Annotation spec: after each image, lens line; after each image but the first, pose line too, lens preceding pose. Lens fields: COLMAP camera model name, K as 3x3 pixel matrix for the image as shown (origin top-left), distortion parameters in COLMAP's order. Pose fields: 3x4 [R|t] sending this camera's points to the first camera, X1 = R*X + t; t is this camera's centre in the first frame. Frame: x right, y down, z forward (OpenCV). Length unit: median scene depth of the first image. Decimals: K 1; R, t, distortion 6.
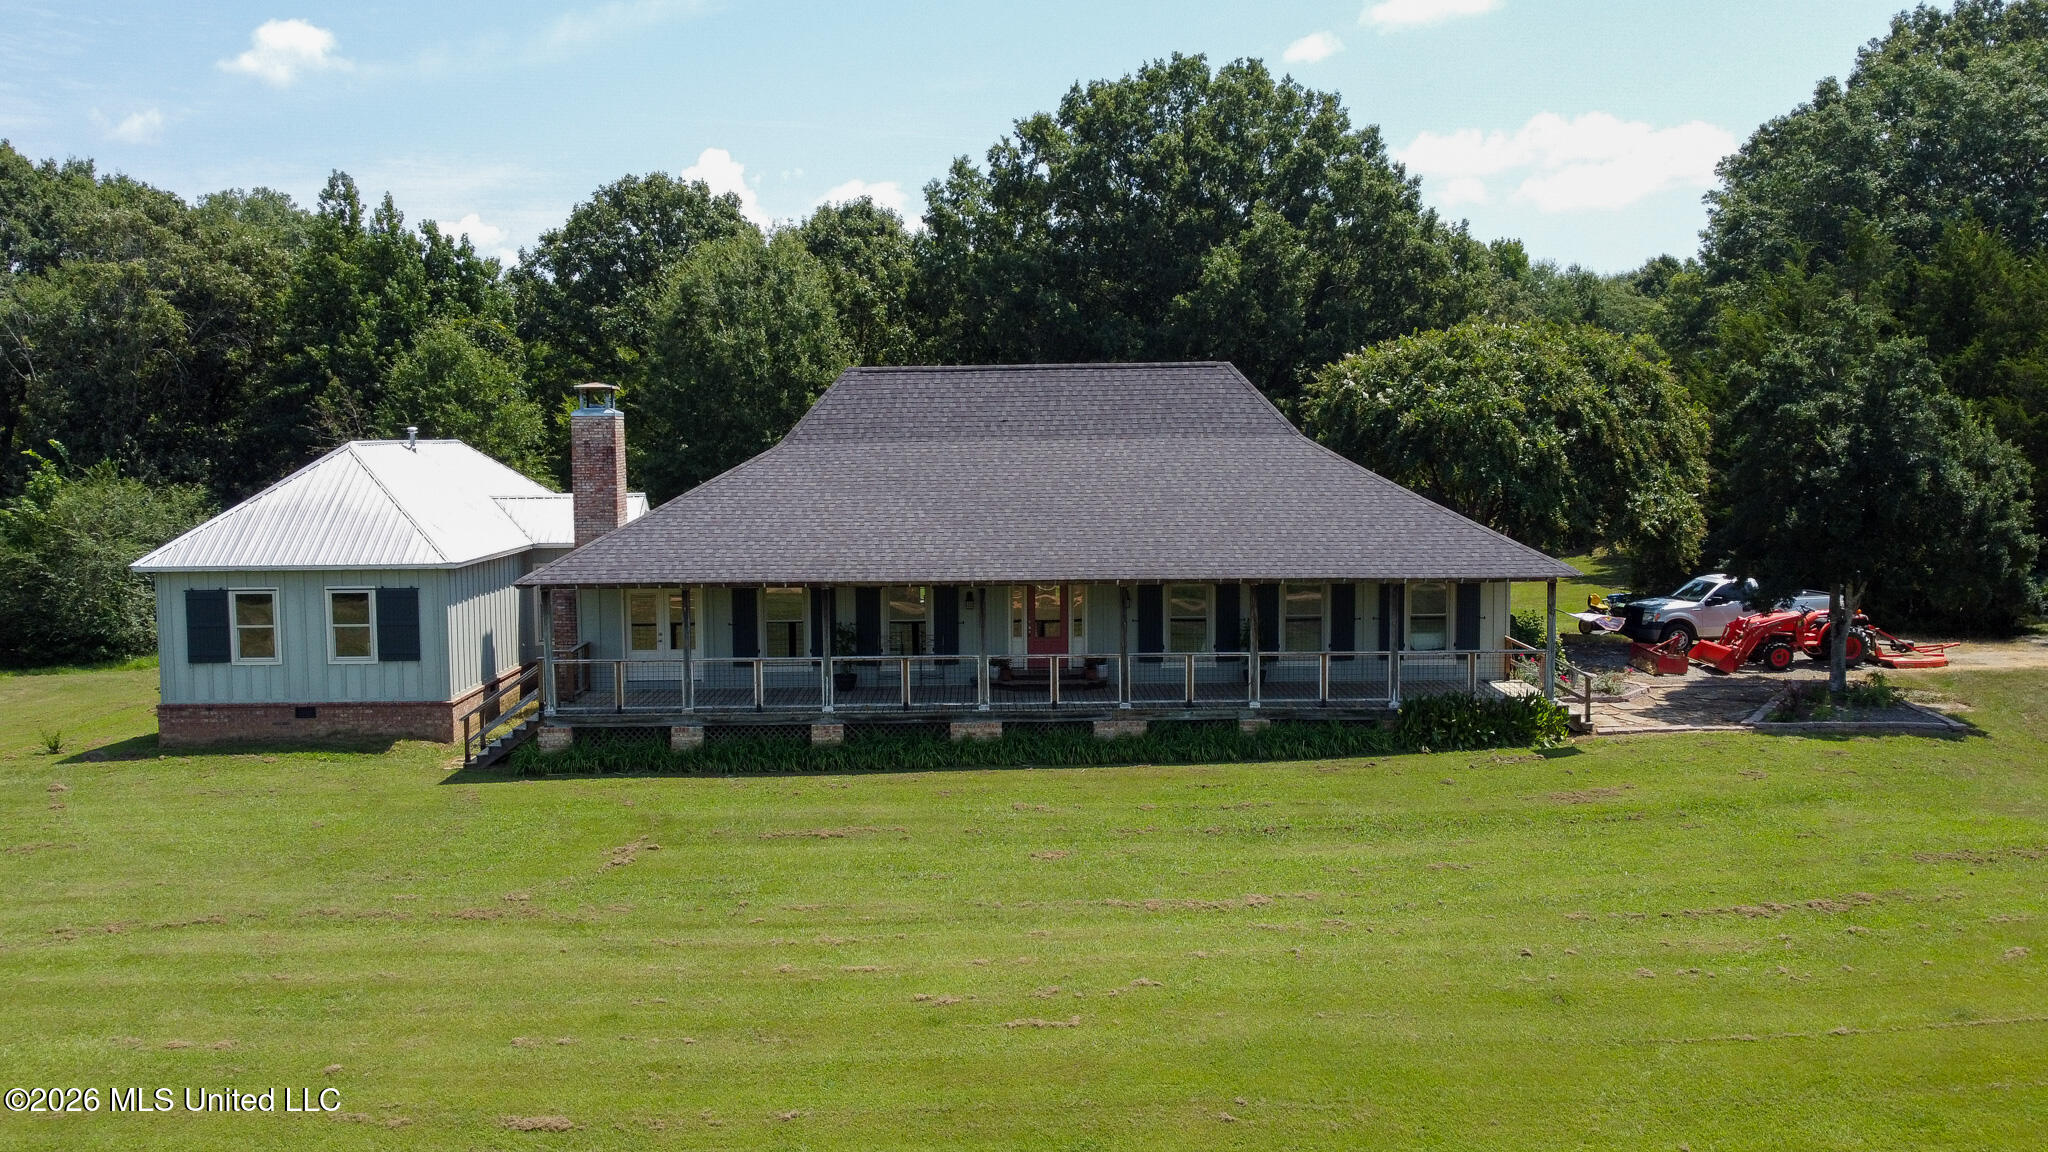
lens RADIAL K [[1560.6, 0, 1024.0], [0, 1560.6, 576.0], [0, 0, 1]] dist [-0.000496, 0.003054]
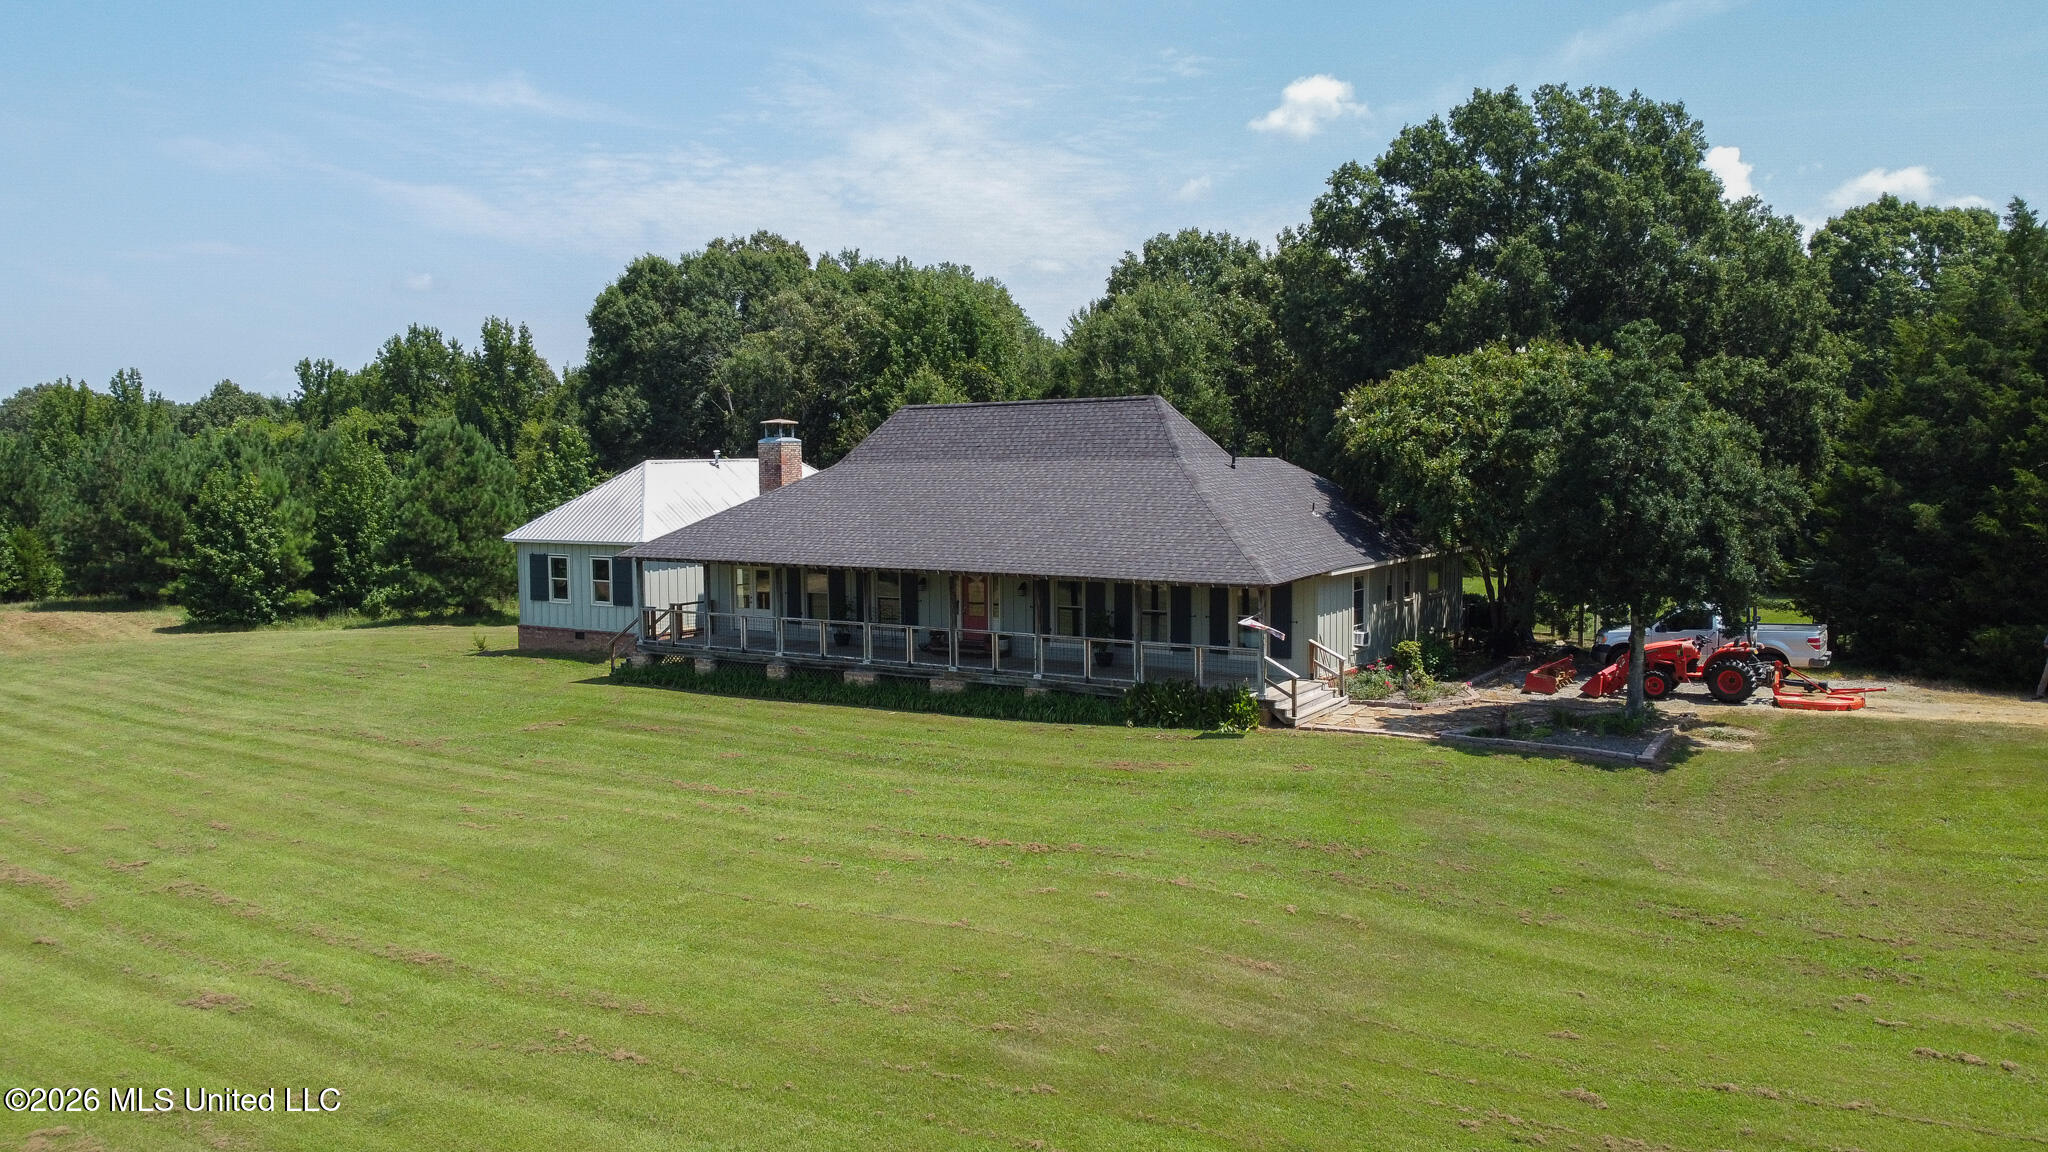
lens RADIAL K [[1475.3, 0, 1024.0], [0, 1475.3, 576.0], [0, 0, 1]] dist [0.003333, -0.001203]
pose [[0.842676, 0.045611, -0.536486, 0.693559], [-0.047915, 0.998805, 0.009656, -0.007205], [0.536285, 0.017568, 0.843854, 0.003819]]
